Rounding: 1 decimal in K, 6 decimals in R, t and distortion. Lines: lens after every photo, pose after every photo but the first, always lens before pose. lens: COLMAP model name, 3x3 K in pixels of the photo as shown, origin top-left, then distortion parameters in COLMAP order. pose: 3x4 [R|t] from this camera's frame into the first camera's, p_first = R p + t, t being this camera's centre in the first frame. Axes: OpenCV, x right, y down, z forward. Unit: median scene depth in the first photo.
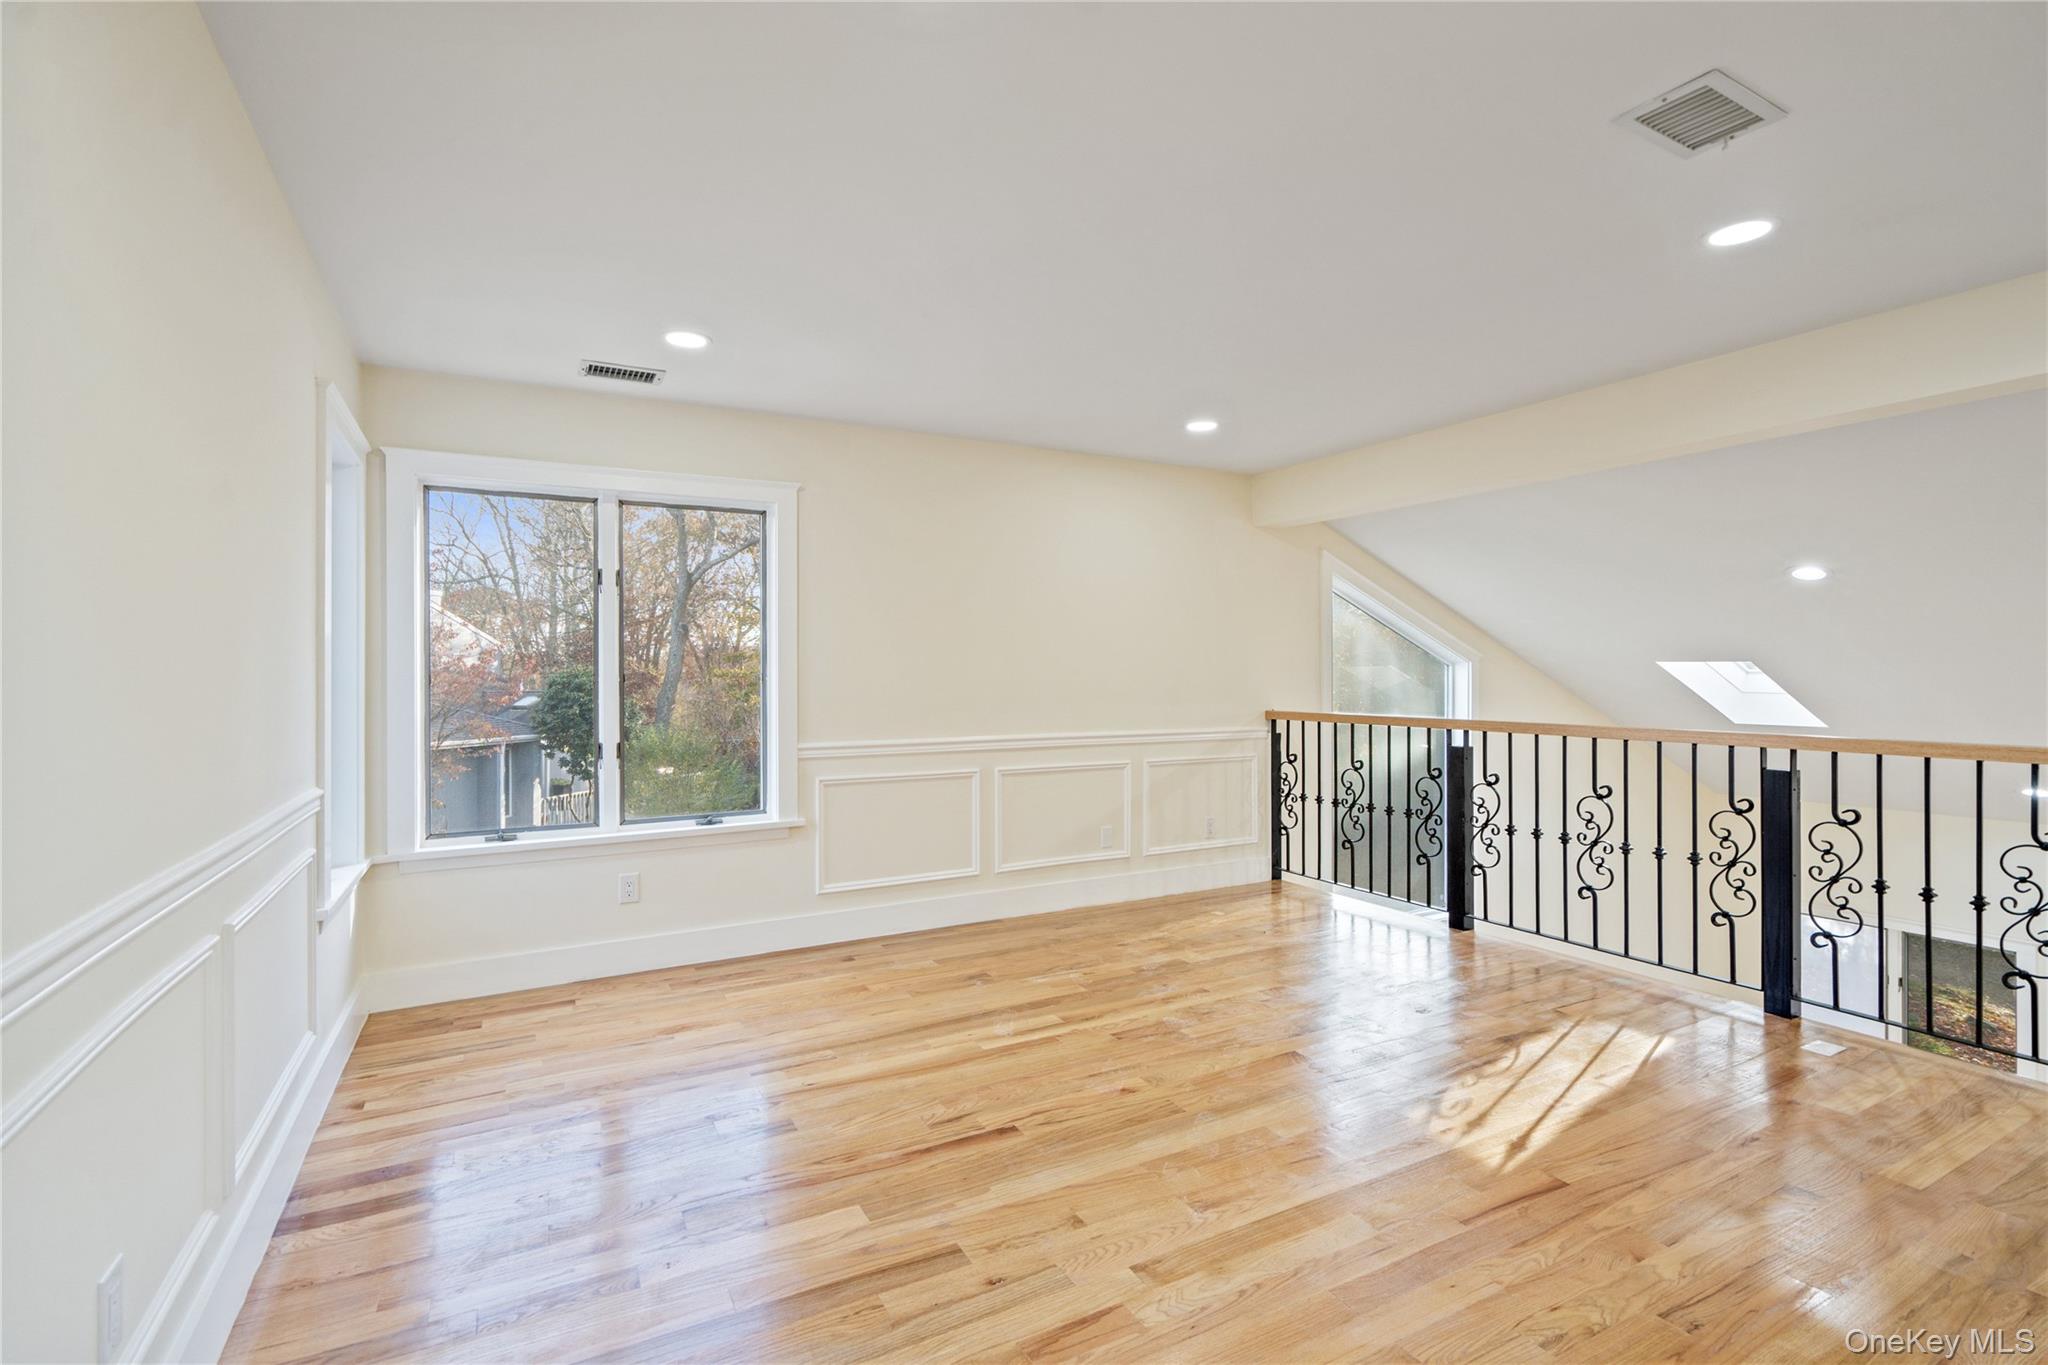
lens RADIAL K [[936.8, 0, 1023.9], [0, 936.8, 706.9], [0, 0, 1]] dist [-0.000103, 0.000464]
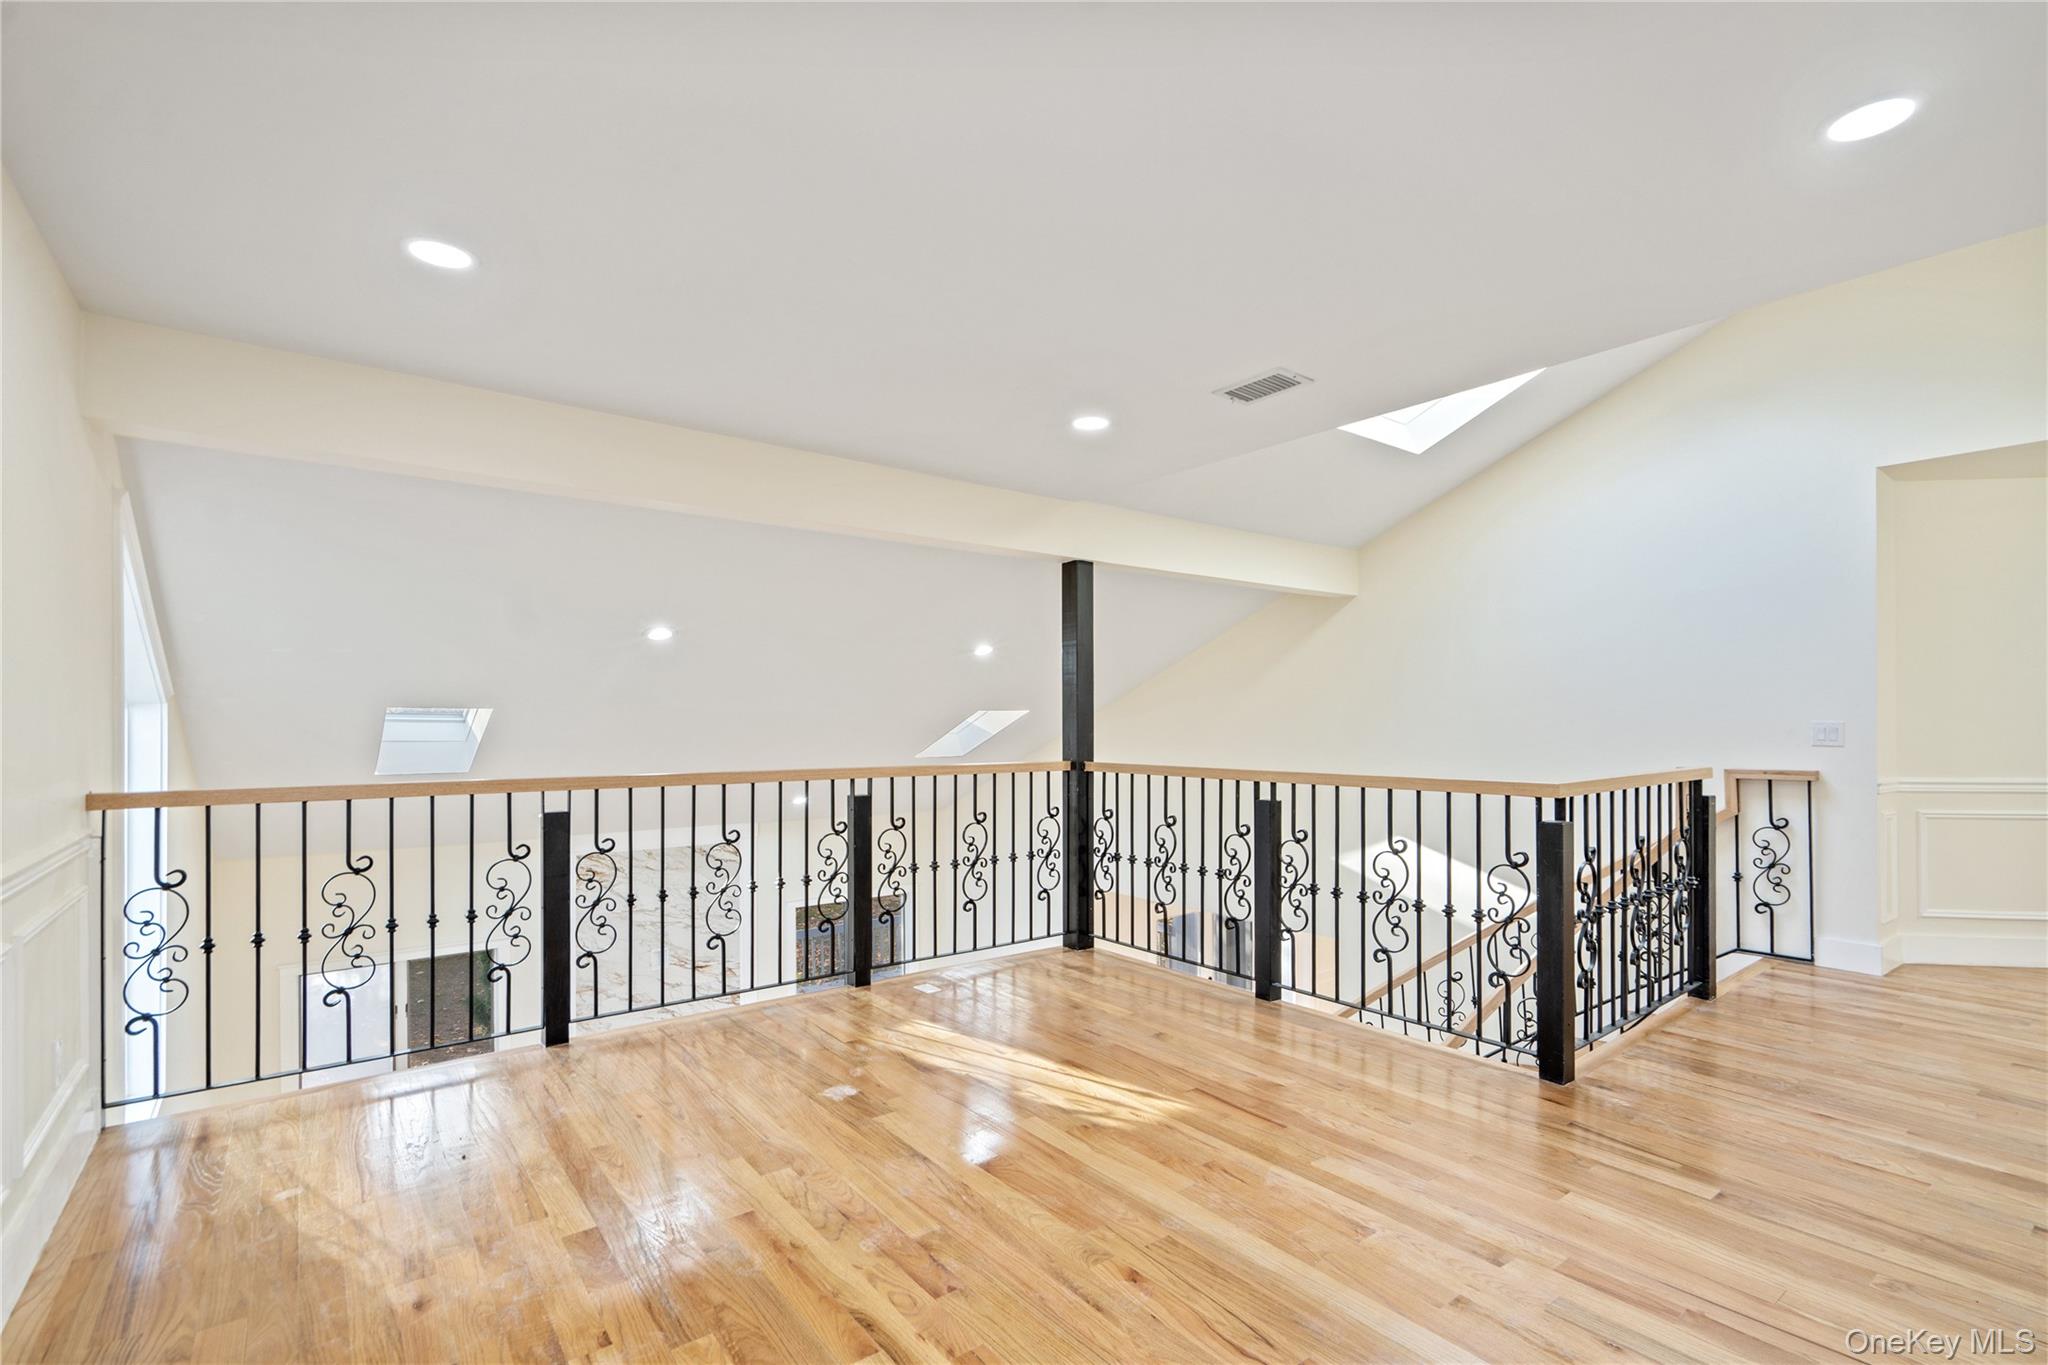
lens RADIAL K [[941.6, 0, 1021.5], [0, 941.6, 726.0], [0, 0, 1]] dist [0.022863, -0.000018]
pose [[-0.151194, -0.003259, 0.988499, -0.495002], [0.034147, 0.999381, 0.008517, -0.030341], [-0.987914, 0.035042, -0.150989, 0.945250]]
